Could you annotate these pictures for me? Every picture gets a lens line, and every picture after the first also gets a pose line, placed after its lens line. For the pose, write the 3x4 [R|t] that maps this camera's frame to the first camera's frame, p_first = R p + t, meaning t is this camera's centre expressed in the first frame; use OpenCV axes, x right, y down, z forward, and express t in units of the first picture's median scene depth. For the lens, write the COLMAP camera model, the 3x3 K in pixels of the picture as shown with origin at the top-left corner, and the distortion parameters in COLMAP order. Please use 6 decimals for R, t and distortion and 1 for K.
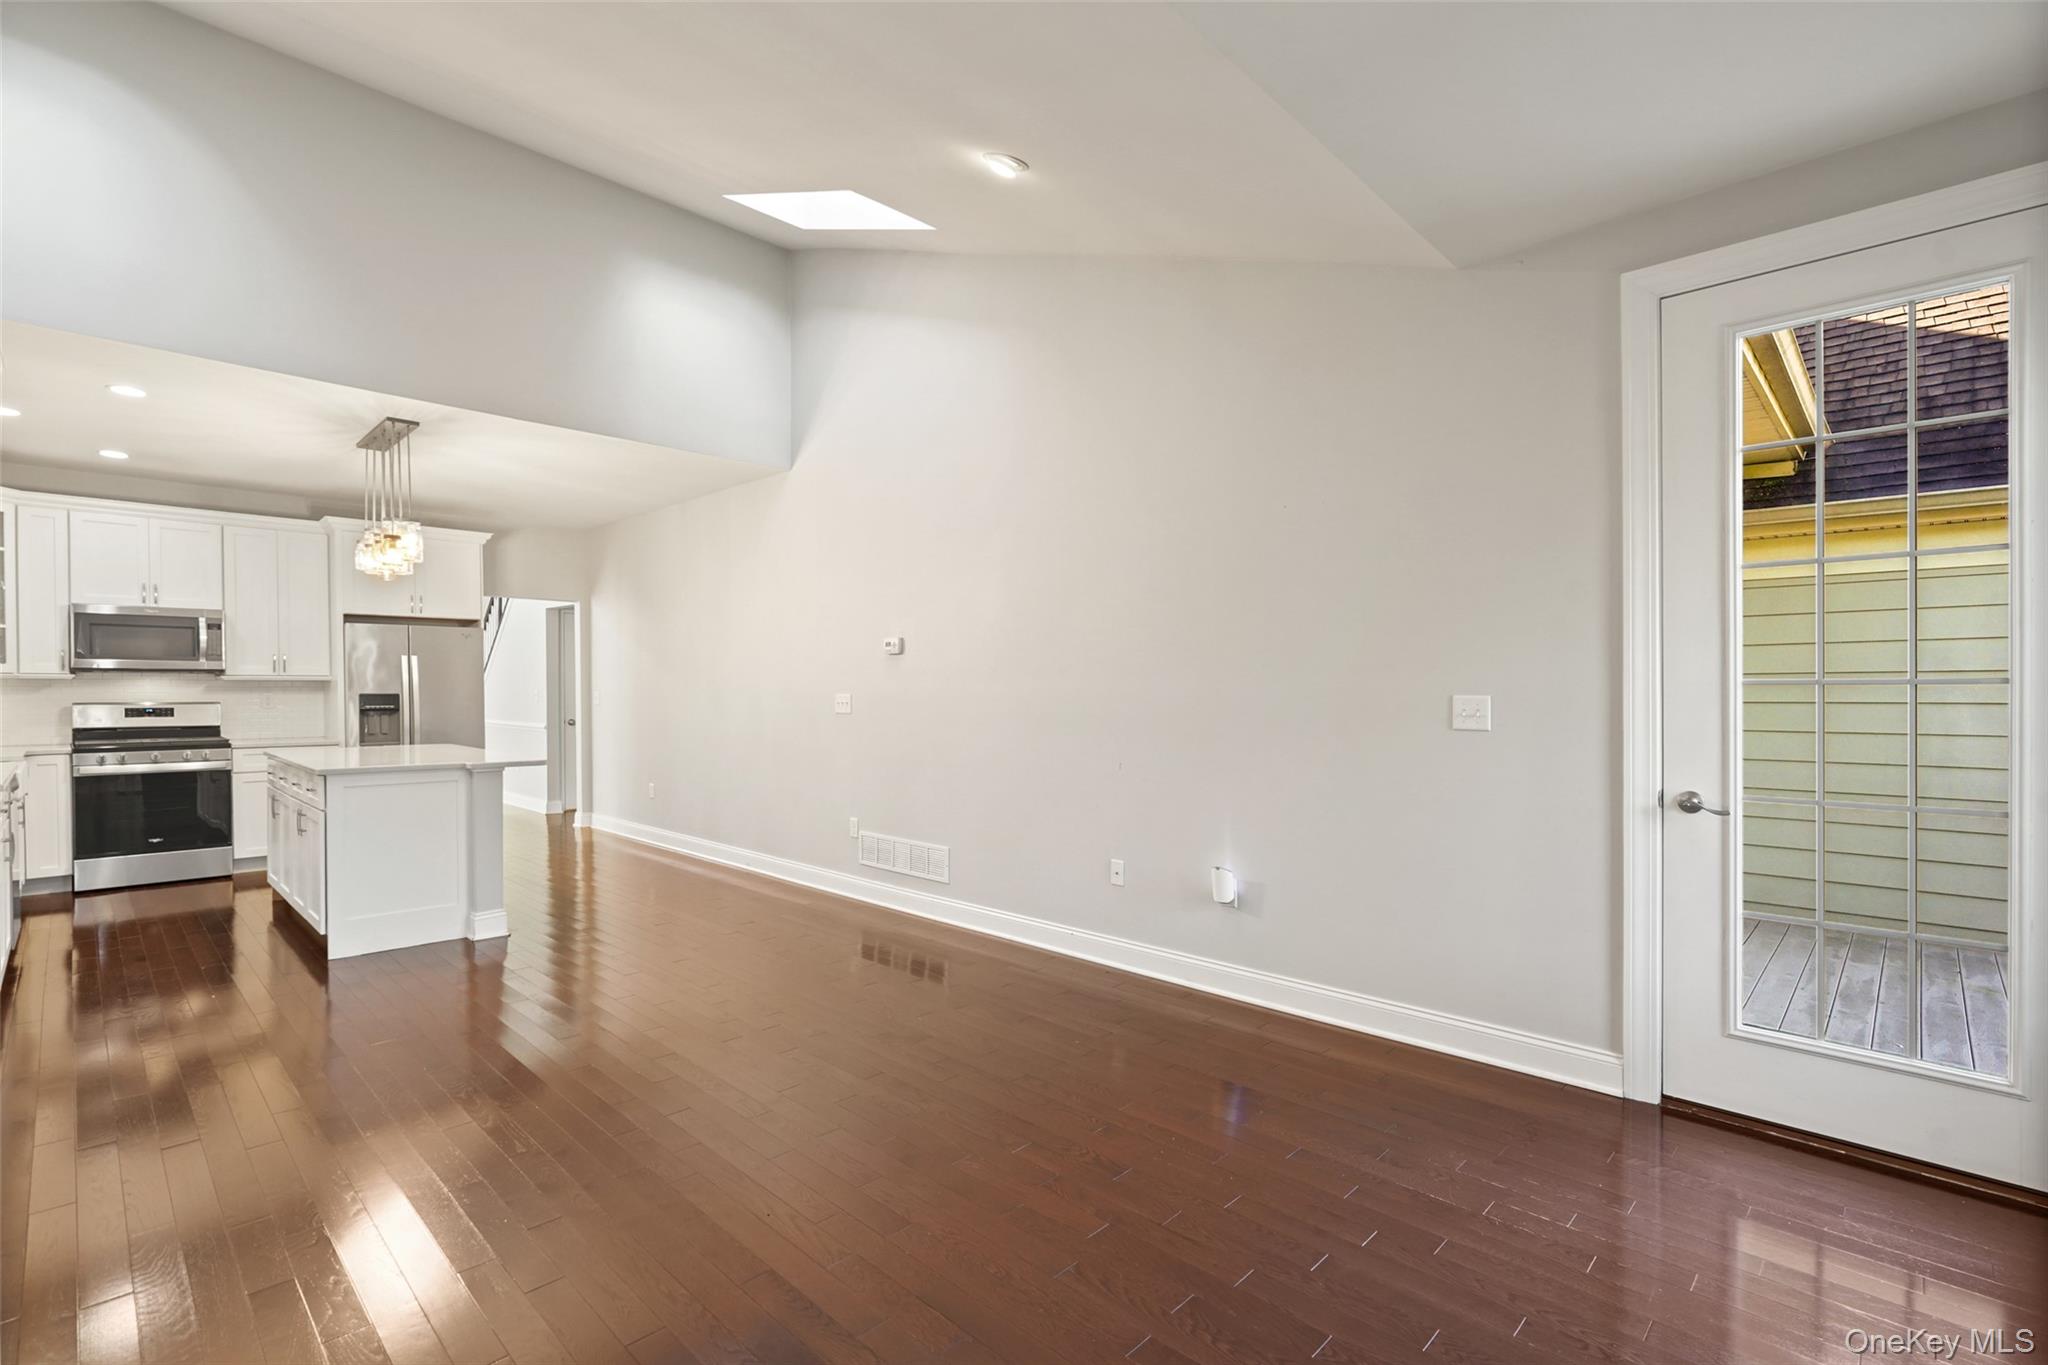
lens RADIAL K [[938.0, 0, 1012.3], [0, 938.0, 711.0], [0, 0, 1]] dist [0.000427, 0.000974]
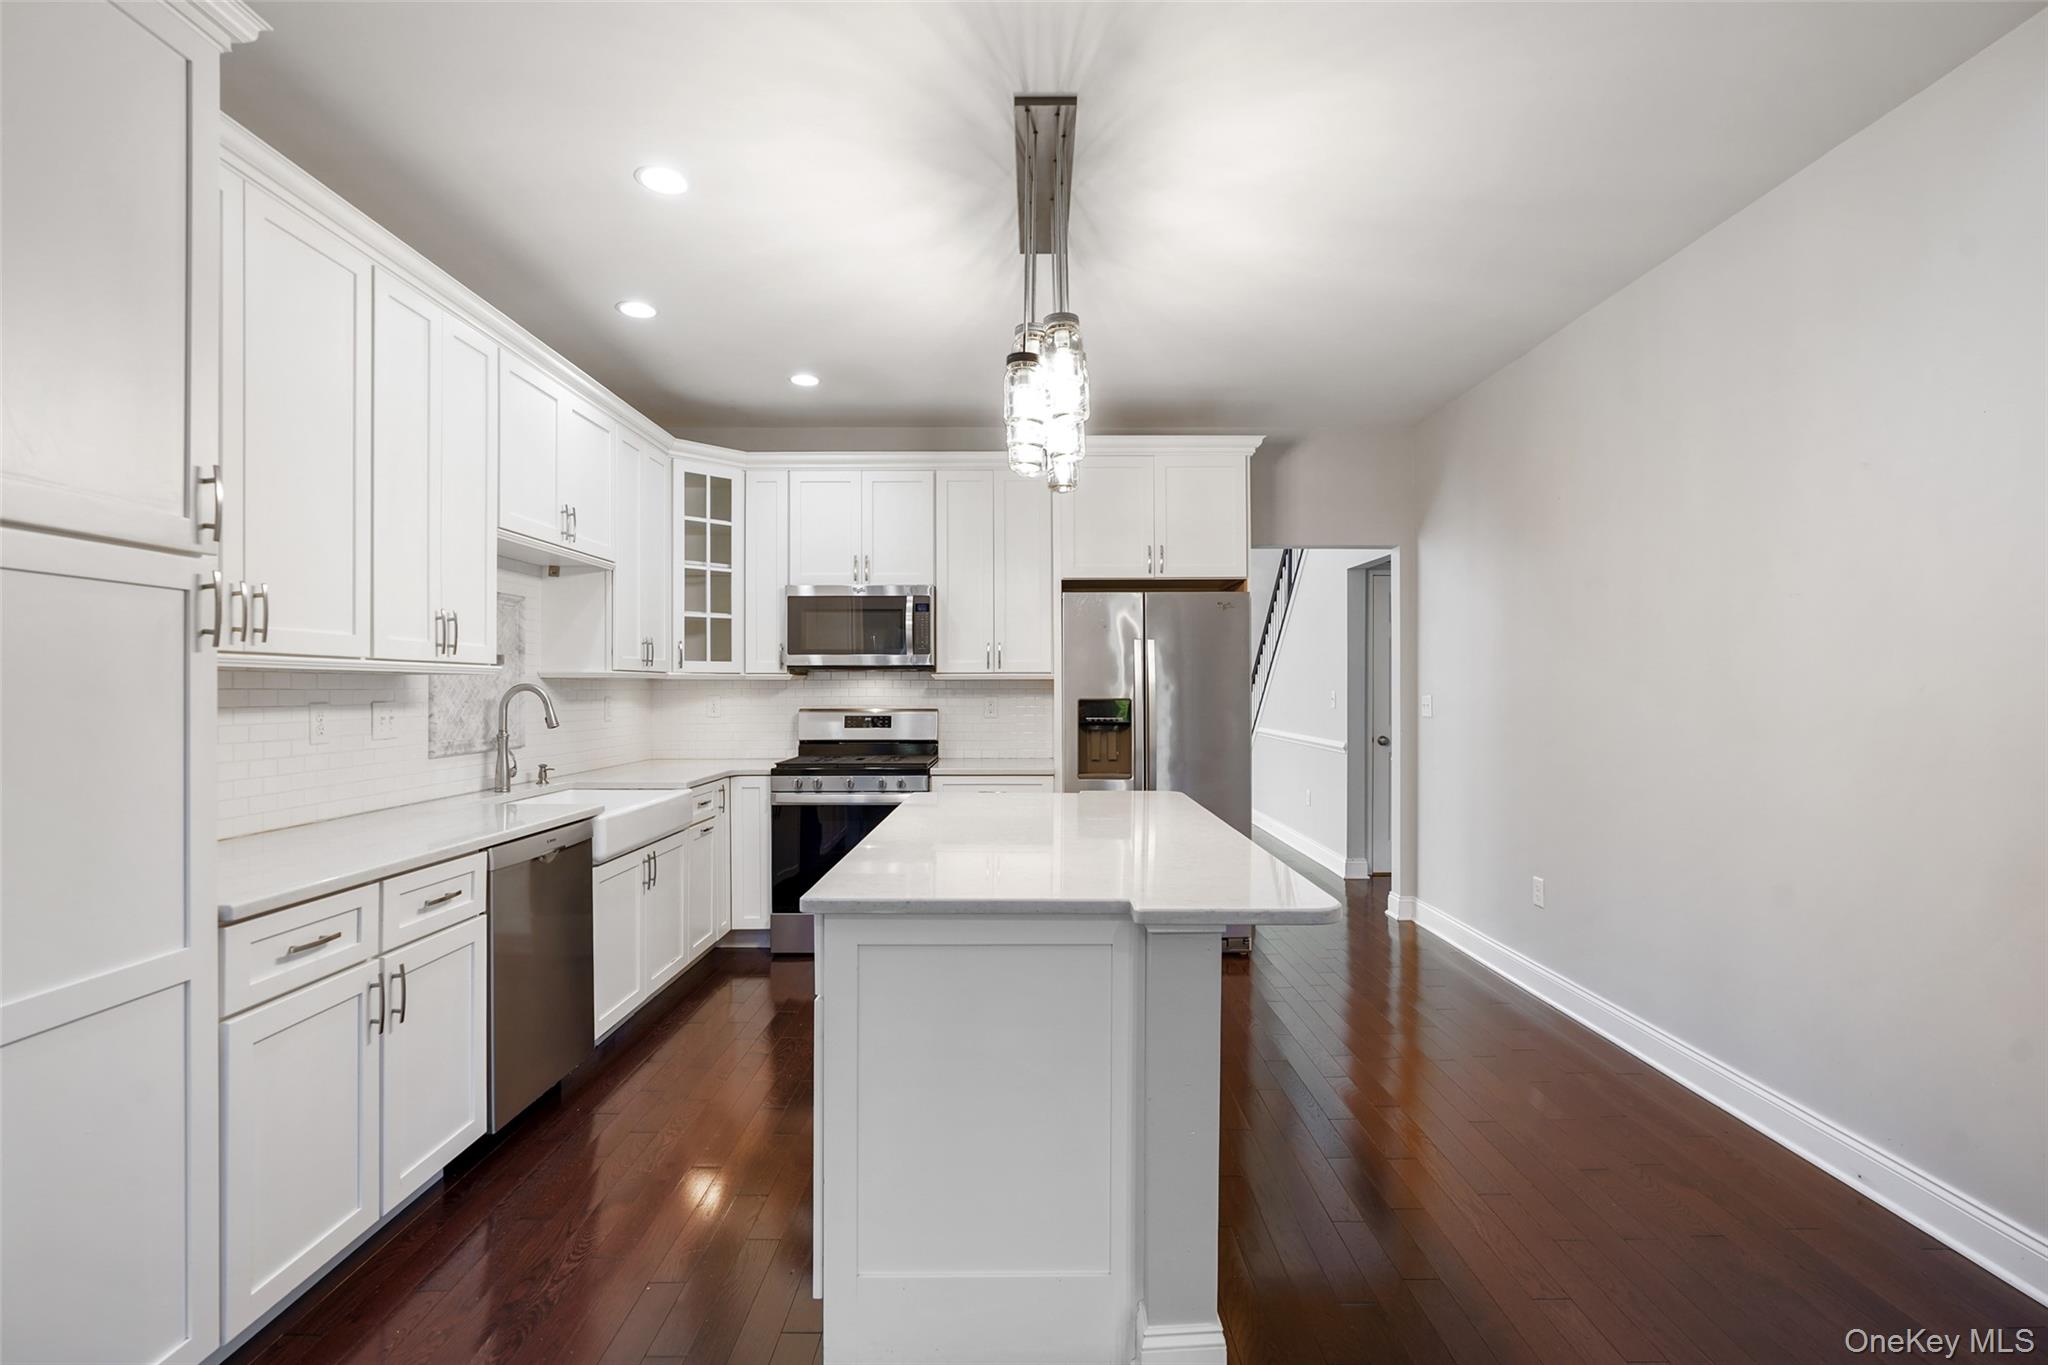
lens RADIAL K [[938.0, 0, 1032.6], [0, 938.0, 683.6], [0, 0, 1]] dist [0.000427, 0.000974]
pose [[0.706092, -0.002746, -0.708115, -0.251223], [-0.014123, 0.999739, -0.017958, -0.017077], [0.707980, 0.022681, 0.705869, 0.510502]]
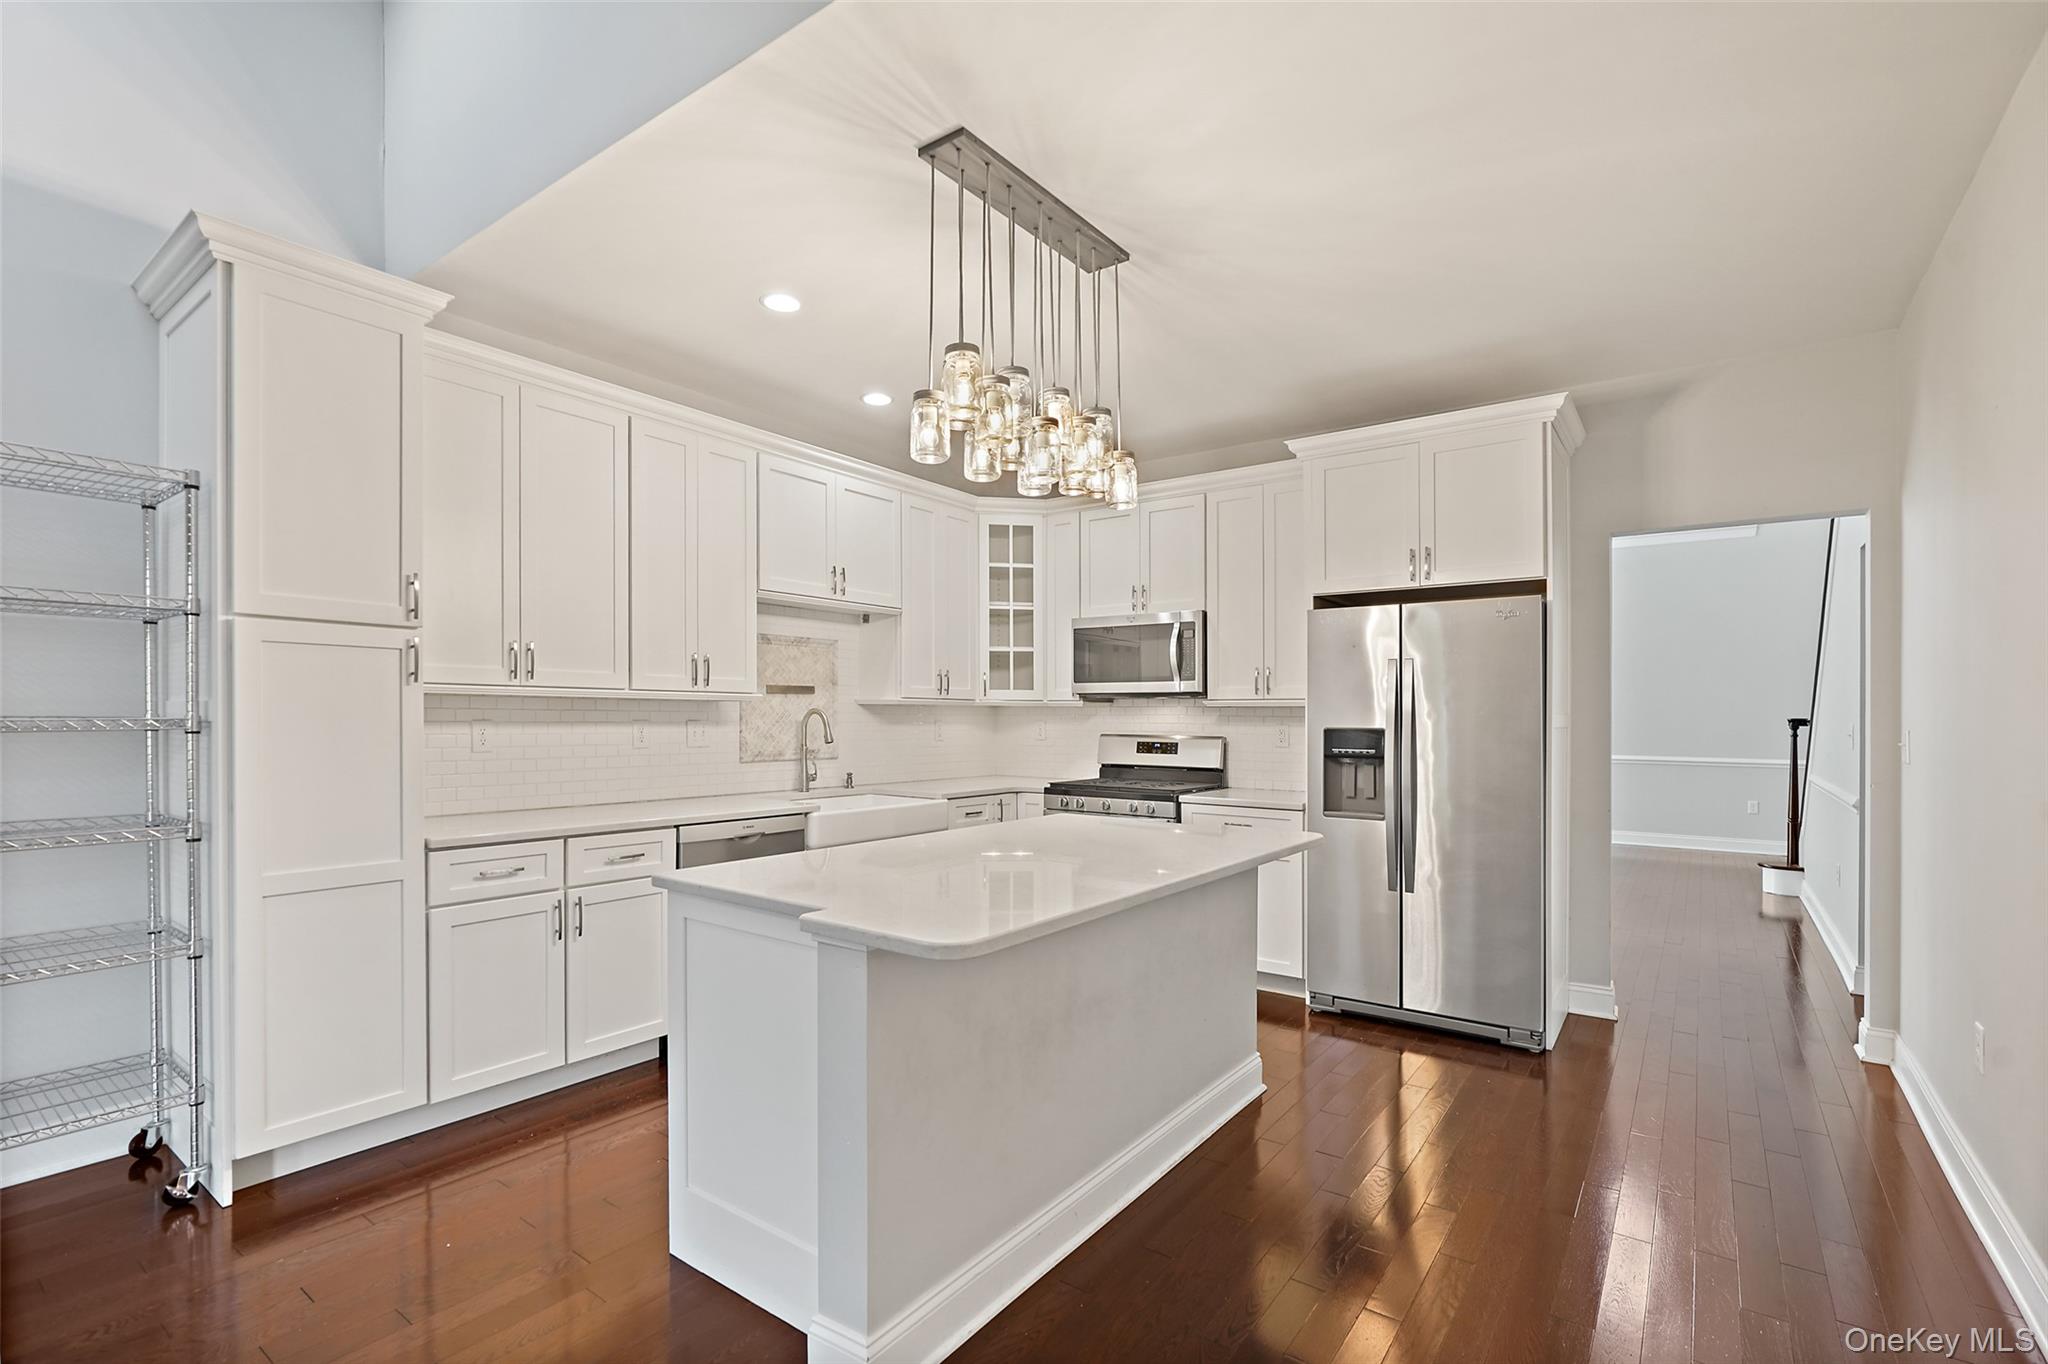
lens RADIAL K [[938.0, 0, 1037.0], [0, 938.0, 719.0], [0, 0, 1]] dist [0.000427, 0.000974]
pose [[0.147441, 0.005614, -0.989055, -0.135599], [-0.026897, 0.999637, 0.001665, -0.020129], [0.988705, 0.026357, 0.147539, 0.733331]]
